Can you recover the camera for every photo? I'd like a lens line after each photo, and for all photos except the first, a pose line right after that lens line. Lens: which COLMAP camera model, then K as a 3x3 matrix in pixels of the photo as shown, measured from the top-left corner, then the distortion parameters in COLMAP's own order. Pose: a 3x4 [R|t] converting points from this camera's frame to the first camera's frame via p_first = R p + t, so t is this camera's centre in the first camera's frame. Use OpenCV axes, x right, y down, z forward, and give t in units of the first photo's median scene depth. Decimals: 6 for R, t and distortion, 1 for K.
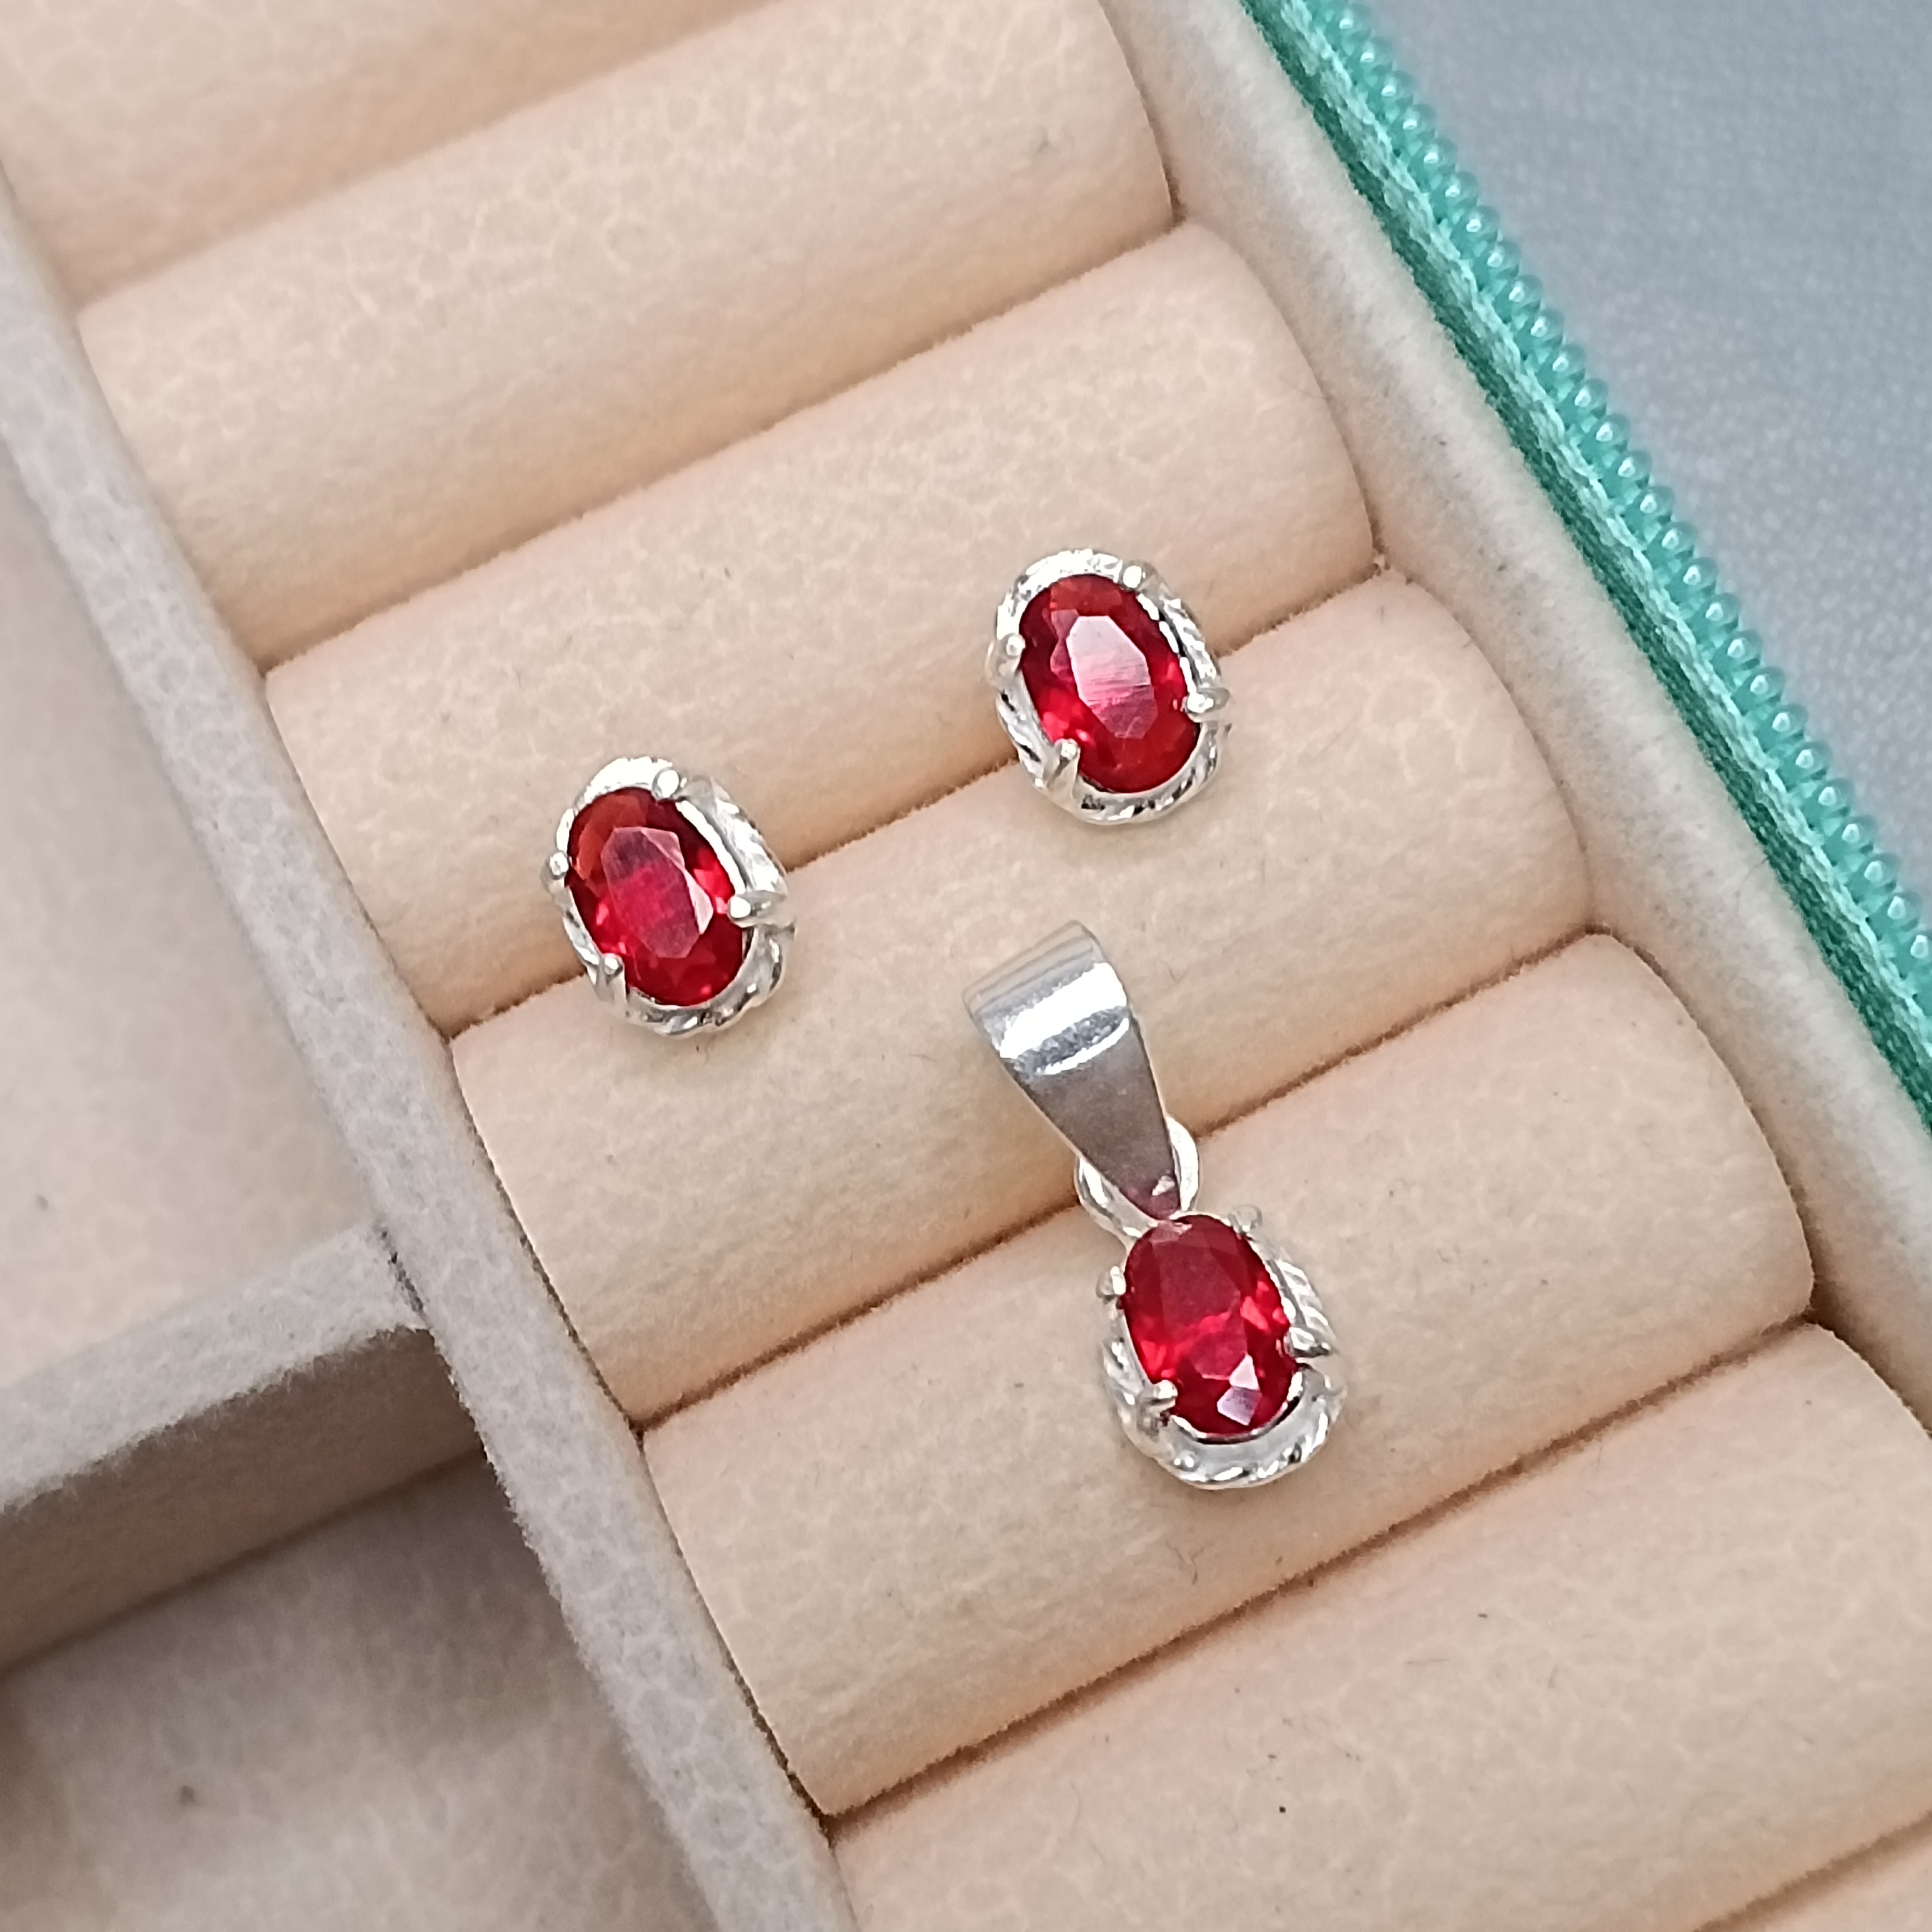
lens RADIAL K [[4176.8, 0, 1002.1], [0, 4176.8, 993.5], [0, 0, 1]] dist [0.021597, 0.000000]
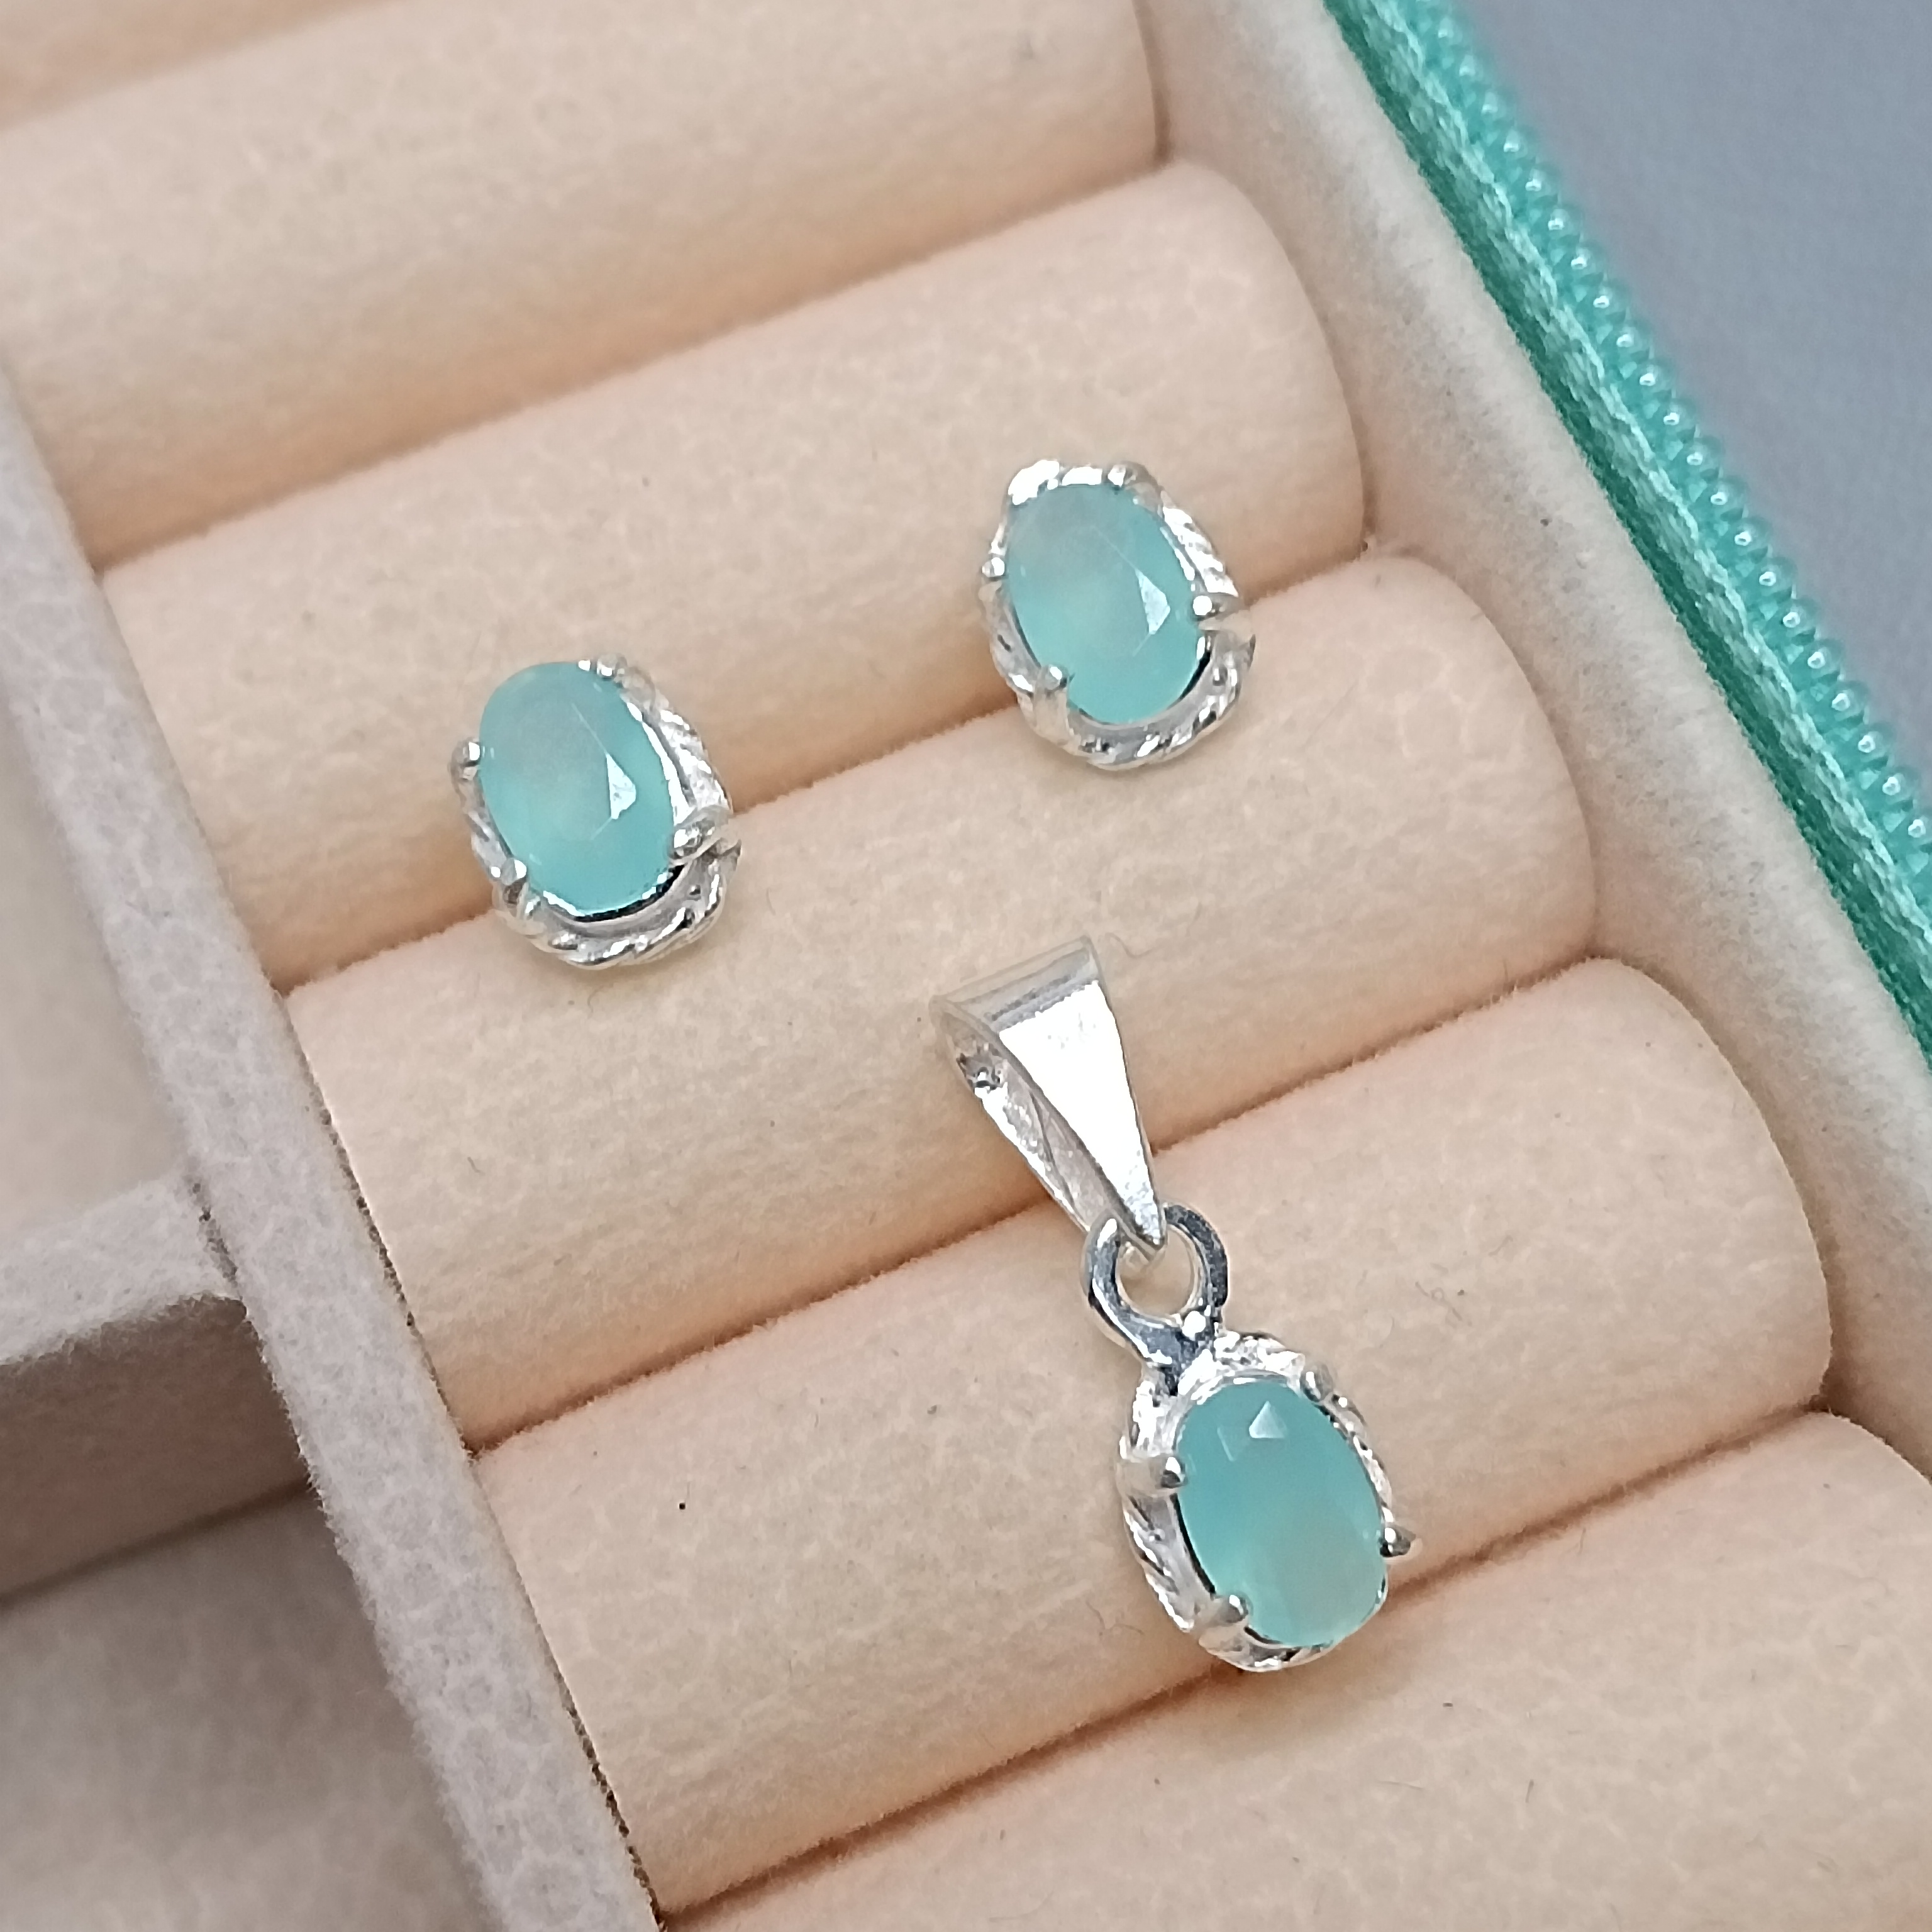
lens RADIAL K [[4176.8, 0, 1017.6], [0, 4176.8, 988.5], [0, 0, 1]] dist [0.021597, 0.000000]
pose [[0.995936, 0.068281, 0.058735, -0.033189], [-0.062723, 0.993804, -0.091759, 0.084271], [-0.064637, 0.087702, 0.994047, 0.133733]]
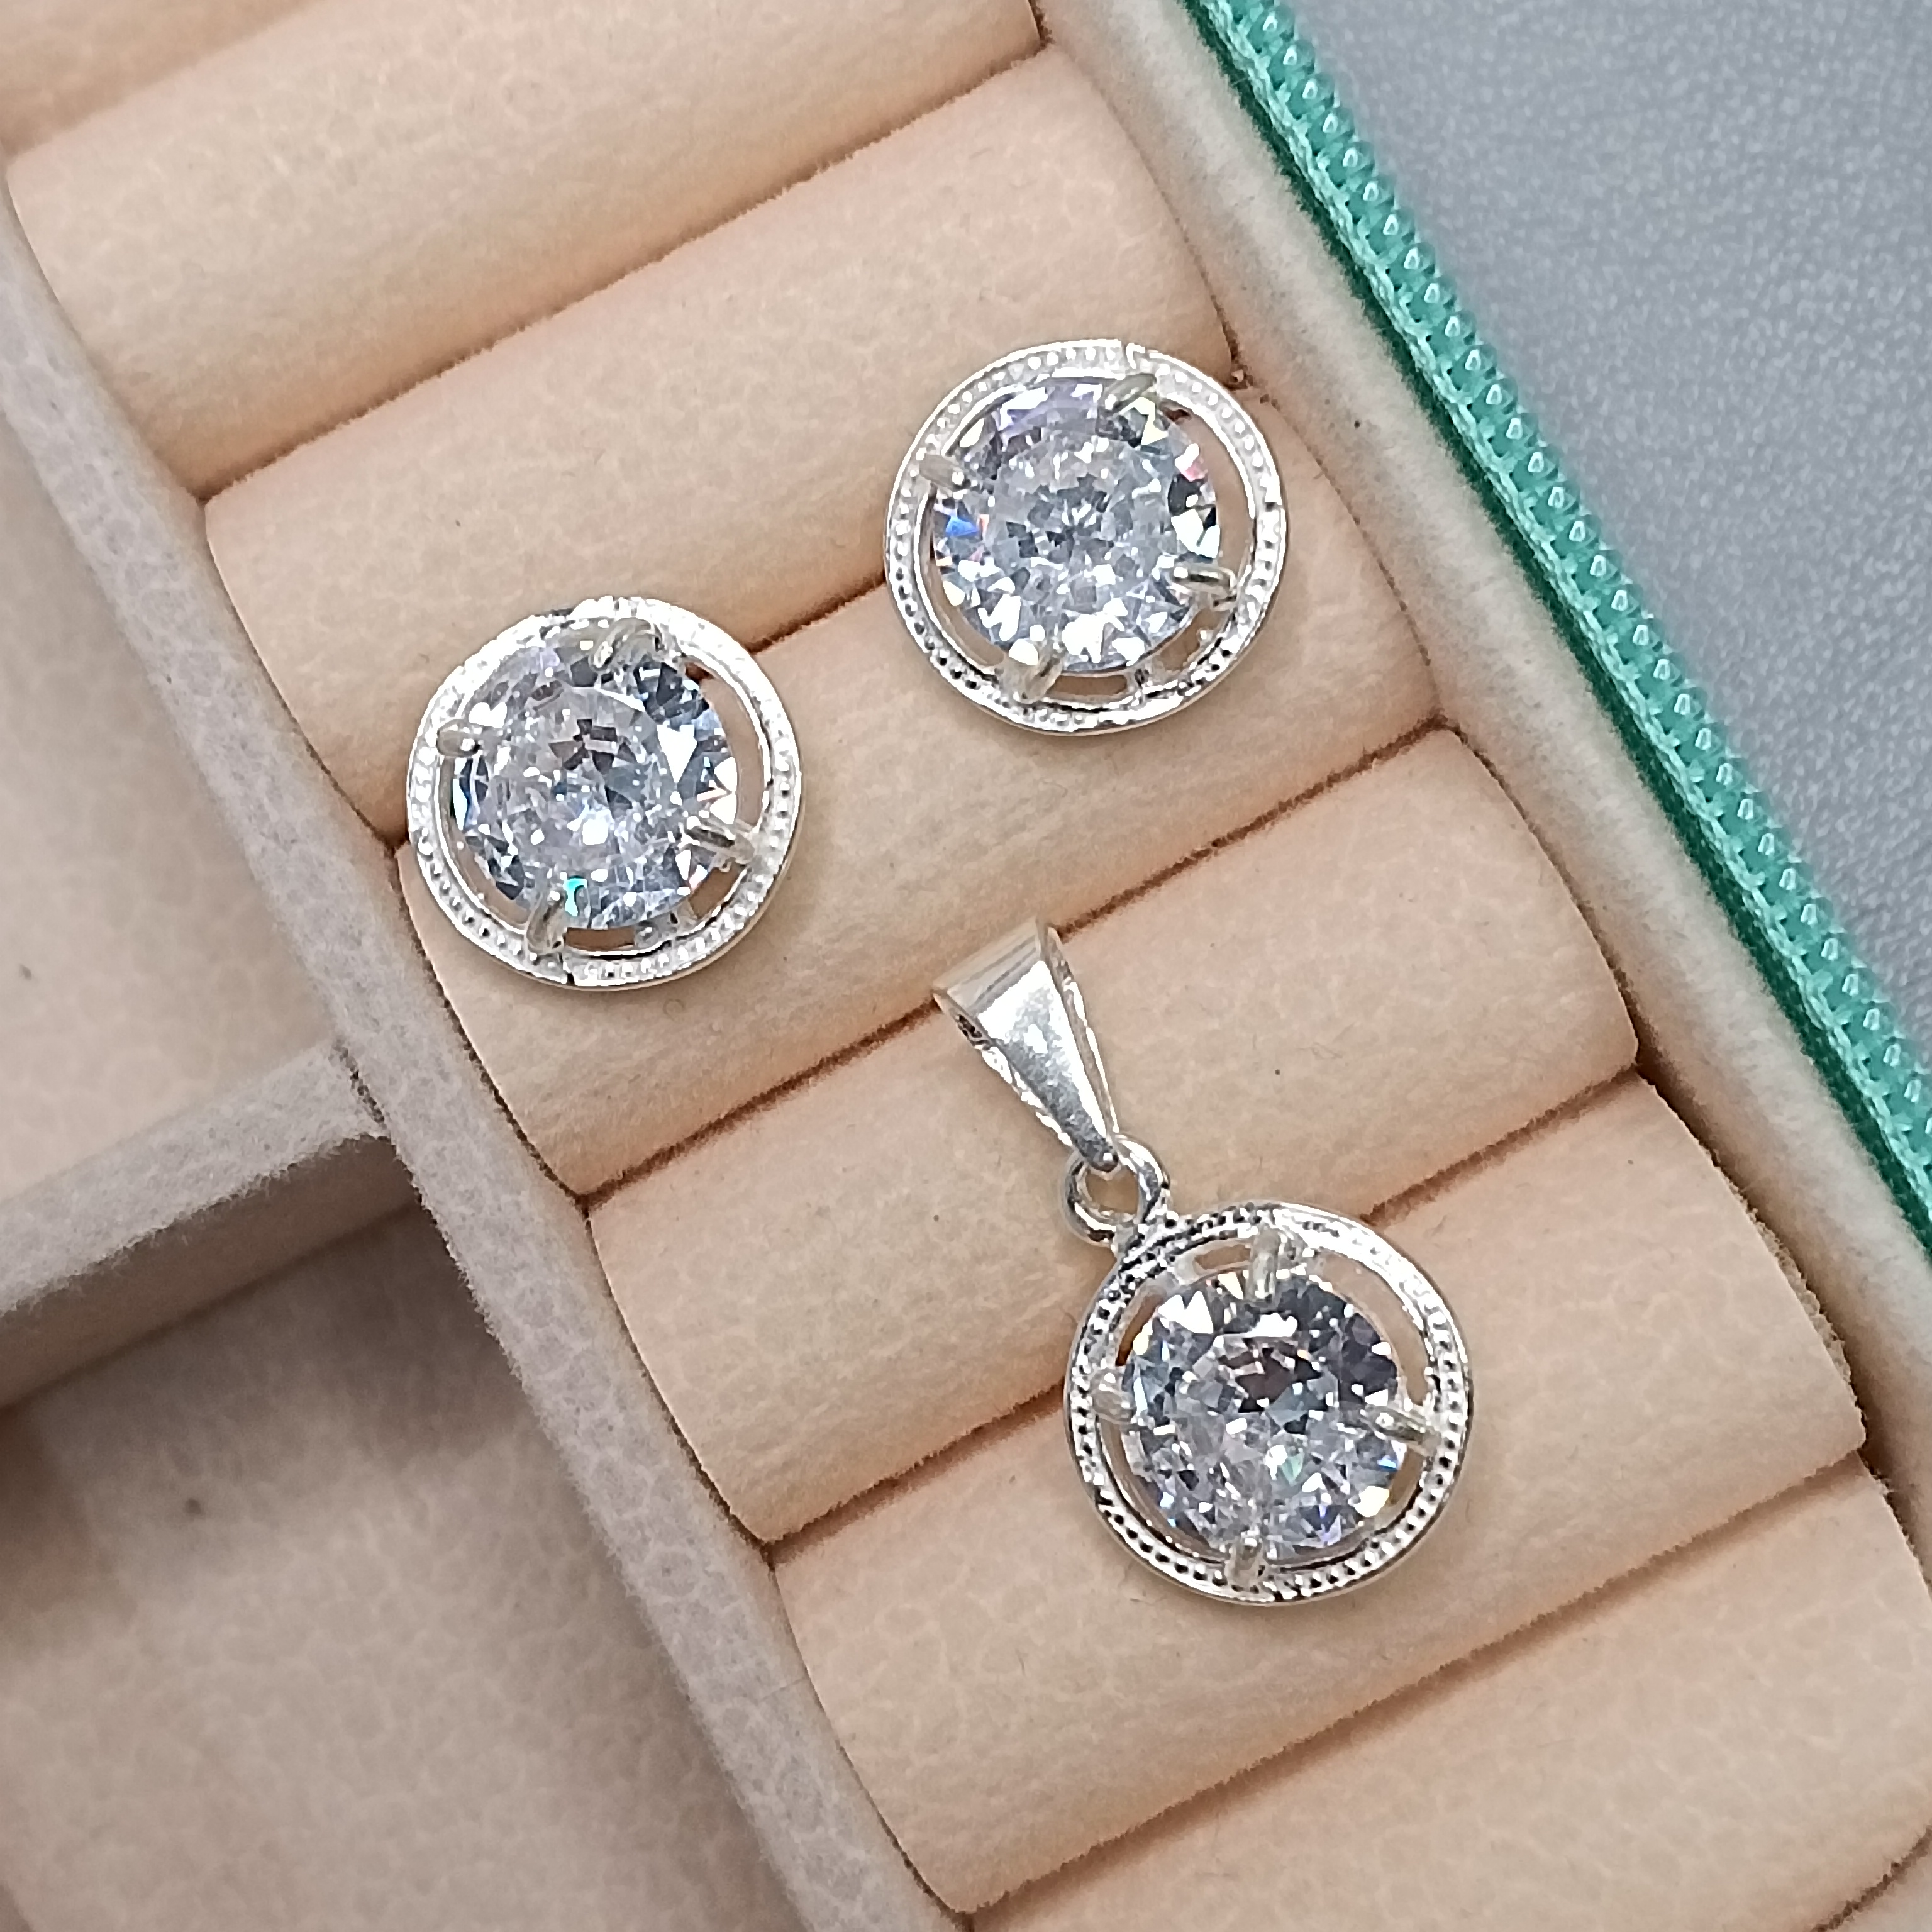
lens RADIAL K [[4176.8, 0, 1021.5], [0, 4176.8, 998.2], [0, 0, 1]] dist [0.021597, 0.000000]
pose [[0.999417, -0.030825, 0.014709, 0.014926], [0.028075, 0.986690, 0.160173, -0.127320], [-0.019450, -0.159667, 0.986979, -0.091597]]
